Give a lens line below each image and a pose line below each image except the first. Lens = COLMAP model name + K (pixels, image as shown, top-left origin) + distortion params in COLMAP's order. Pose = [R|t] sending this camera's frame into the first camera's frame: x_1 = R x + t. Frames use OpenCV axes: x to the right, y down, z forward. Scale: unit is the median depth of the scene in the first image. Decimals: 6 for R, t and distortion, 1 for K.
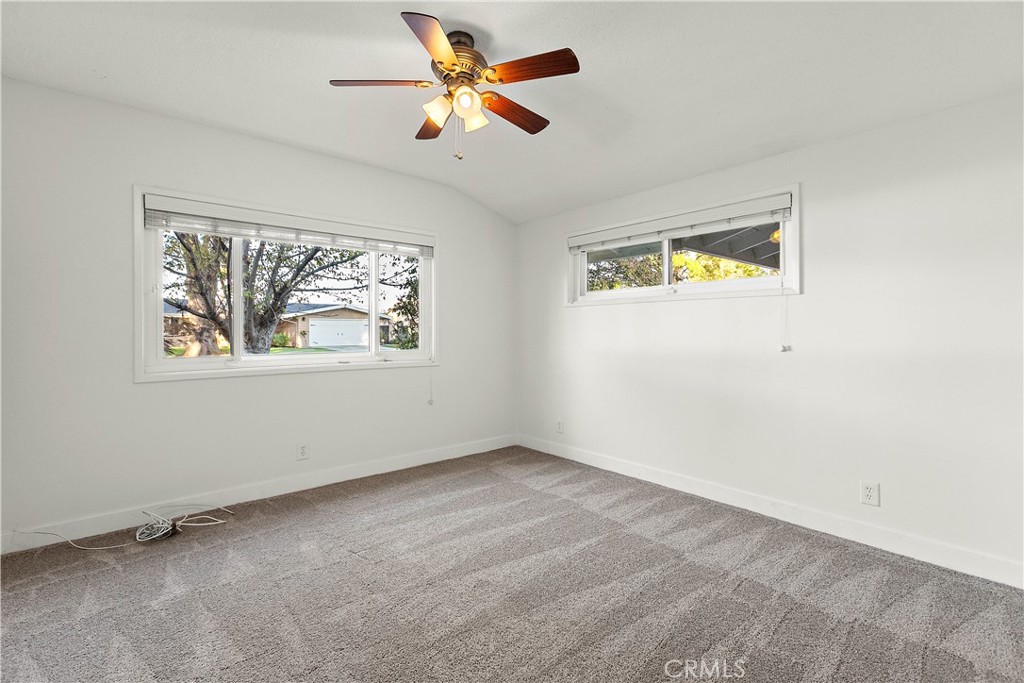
lens RADIAL K [[461.0, 0, 516.2], [0, 461.0, 329.7], [0, 0, 1]] dist [-0.001612, -0.000226]
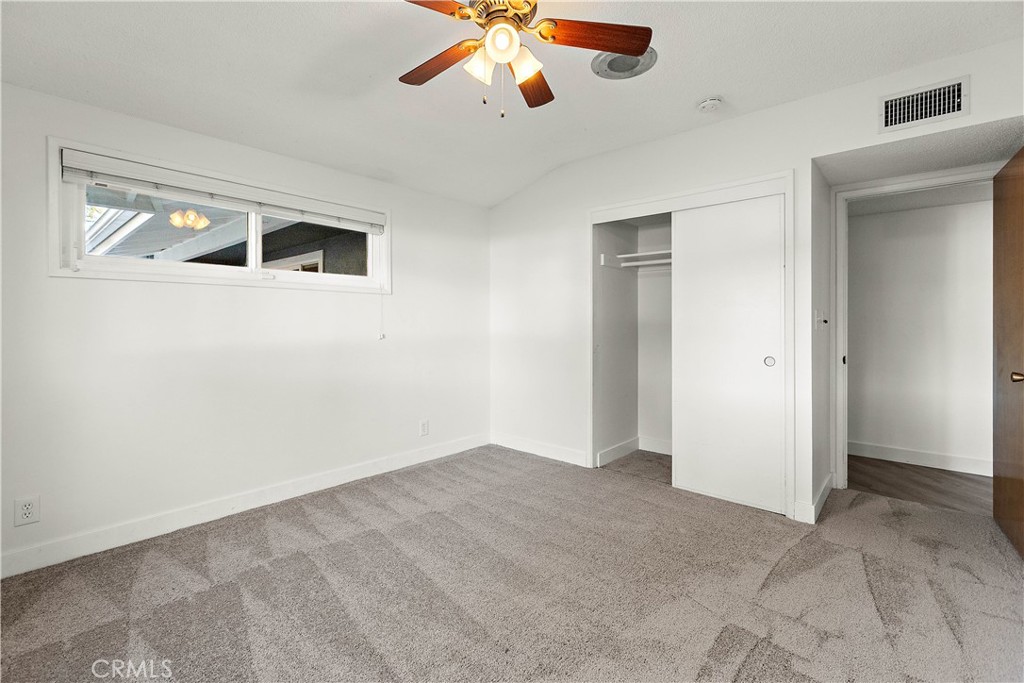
lens RADIAL K [[464.4, 0, 505.7], [0, 464.4, 319.4], [0, 0, 1]] dist [-0.001014, -0.000234]
pose [[-0.132959, 0.007829, 0.991091, -0.692606], [-0.003260, 0.999960, -0.008336, 0.003866], [-0.991116, -0.004339, -0.132928, 0.799140]]
